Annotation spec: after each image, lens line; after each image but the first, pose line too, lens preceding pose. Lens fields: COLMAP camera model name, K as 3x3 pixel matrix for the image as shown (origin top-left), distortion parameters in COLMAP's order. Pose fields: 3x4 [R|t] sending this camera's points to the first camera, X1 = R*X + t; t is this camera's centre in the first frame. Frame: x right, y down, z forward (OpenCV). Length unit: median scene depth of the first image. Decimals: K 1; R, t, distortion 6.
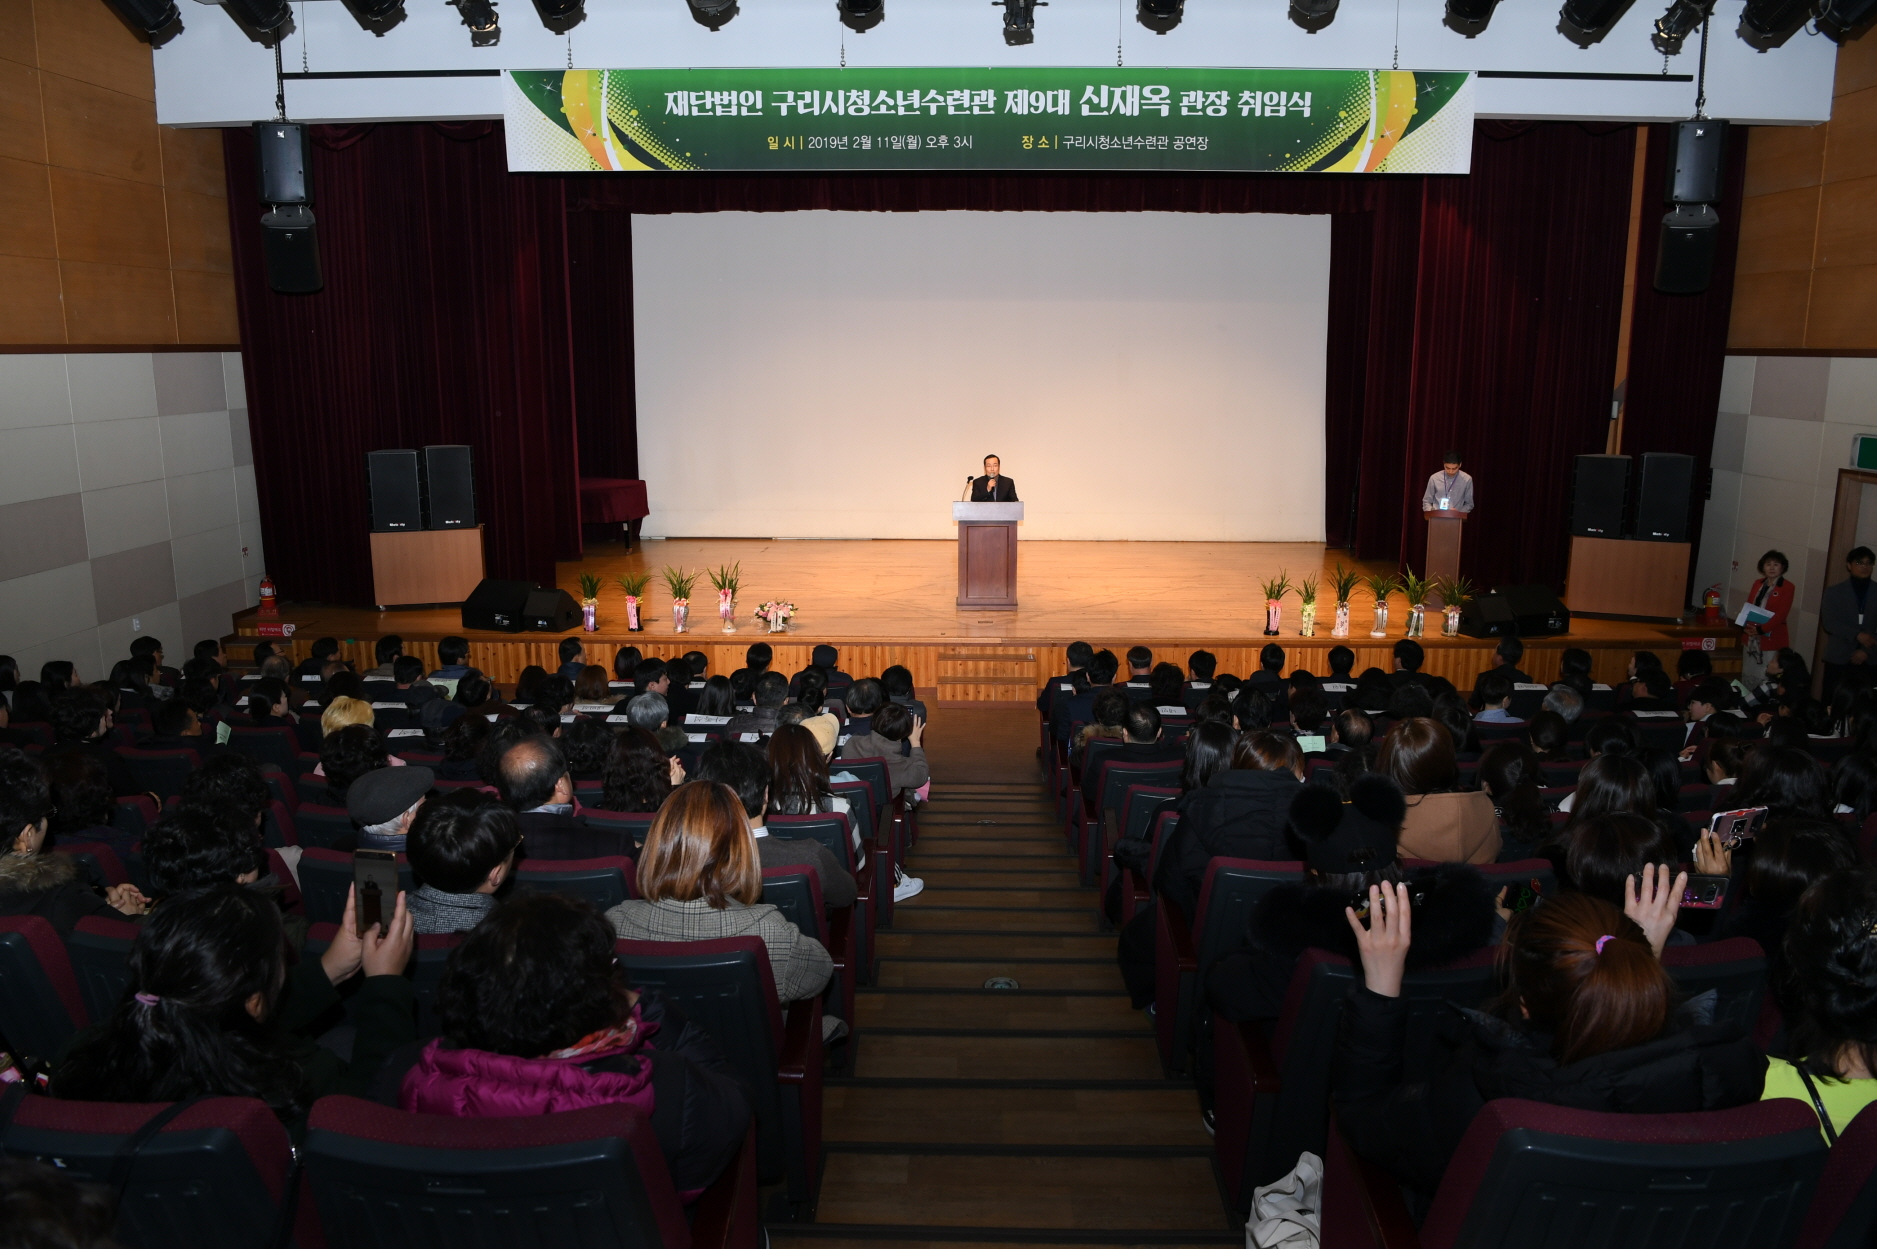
lens RADIAL K [[1289.2, 0, 934.3], [0, 1289.2, 614.8], [0, 0, 1]] dist [-0.068009, 0.005100]
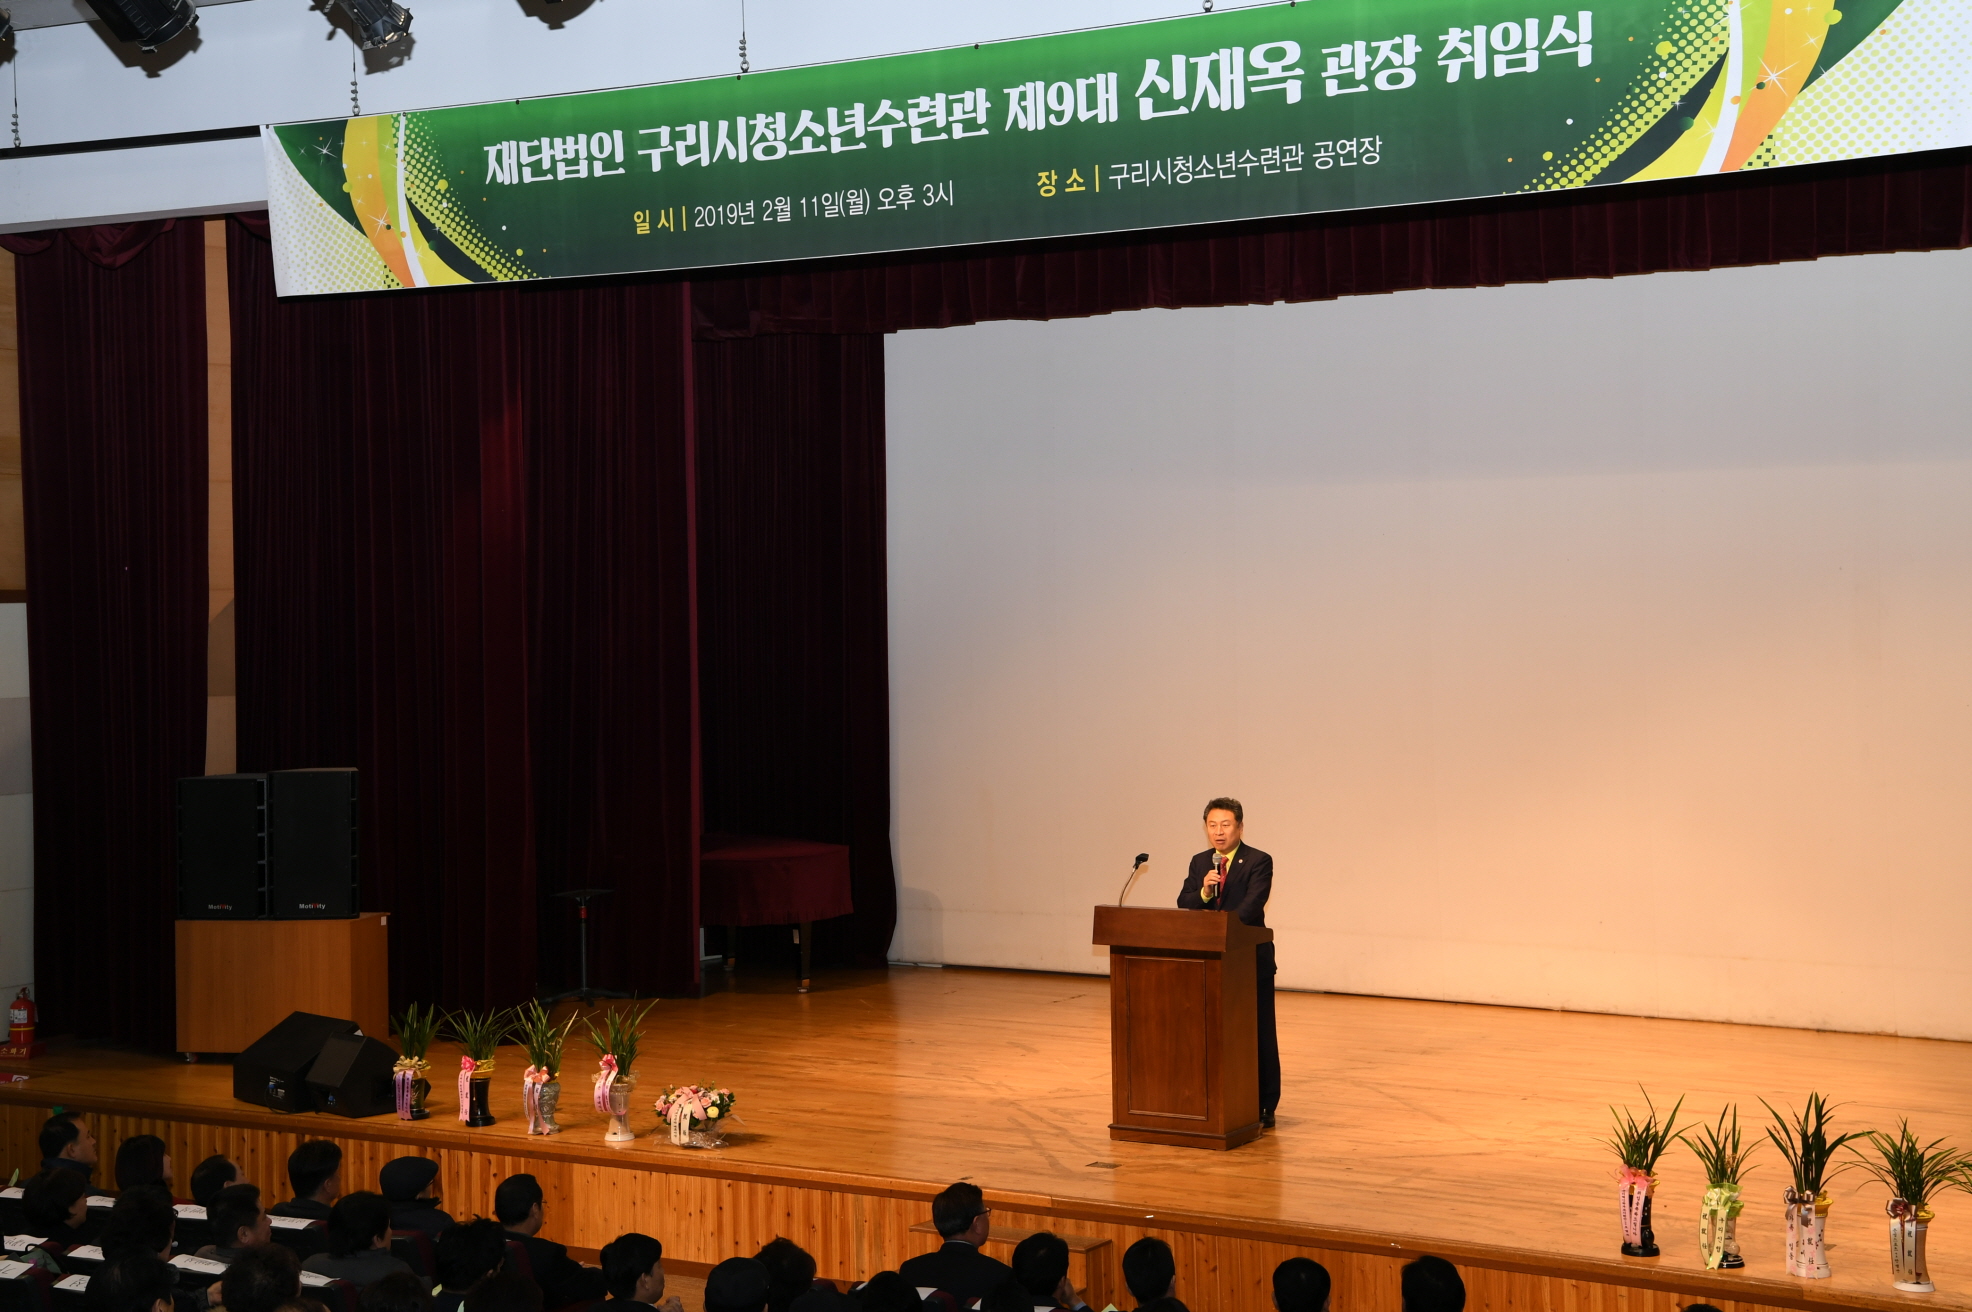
lens RADIAL K [[2862.0, 0, 1006.5], [0, 2862.0, 654.7], [0, 0, 1]] dist [0.200926, 0.000000]
pose [[0.868367, -0.002945, -0.495913, 0.617504], [-0.085194, 0.984230, -0.155024, -0.013219], [0.488549, 0.176867, 0.854422, 0.063928]]
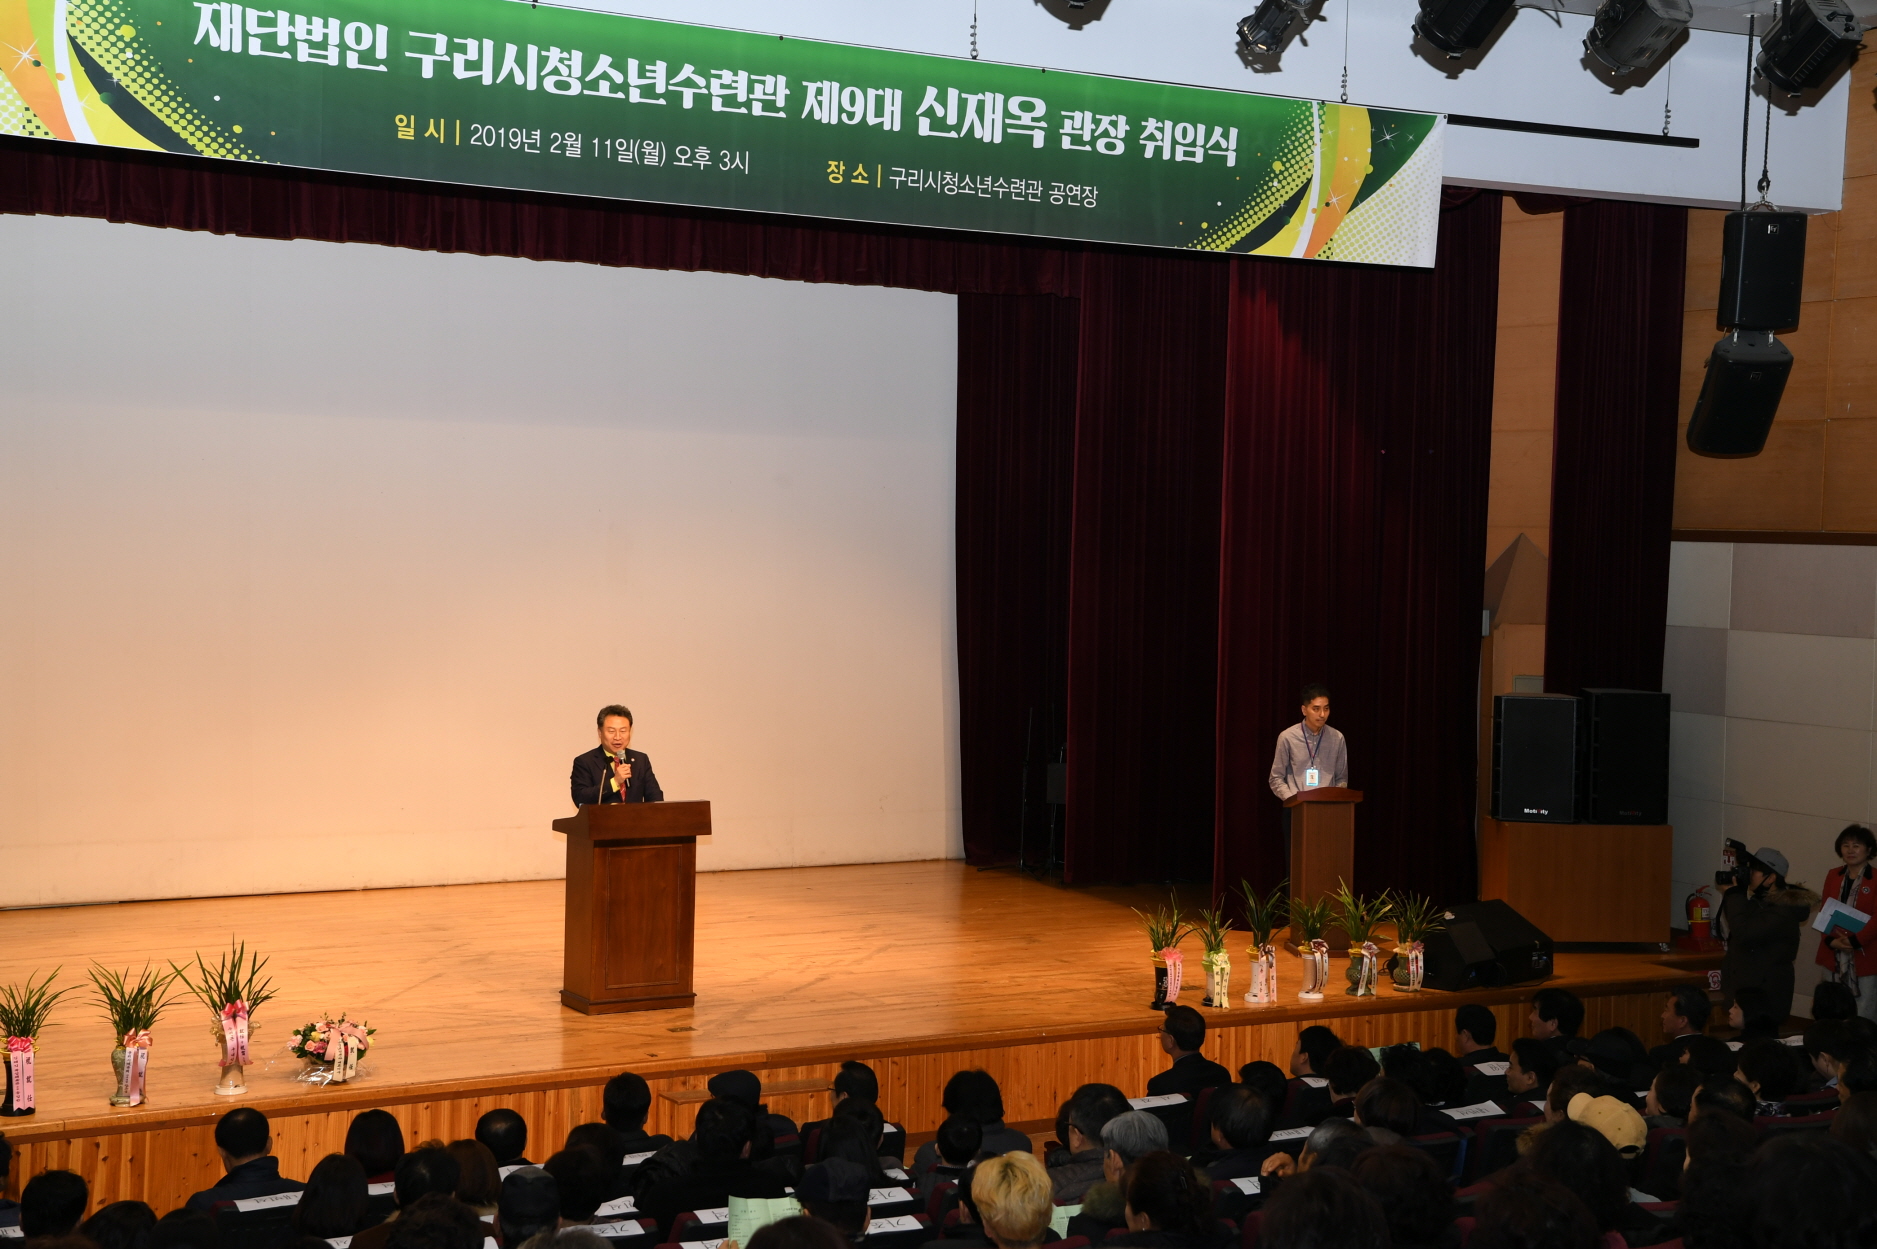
lens RADIAL K [[2724.2, 0, 935.6], [0, 2724.2, 621.0], [0, 0, 1]] dist [0.200926, 0.000000]
pose [[0.853501, 0.000299, 0.521092, -0.533701], [0.081863, 0.987506, -0.134651, 0.000277], [-0.514621, 0.157583, 0.842812, -0.033479]]
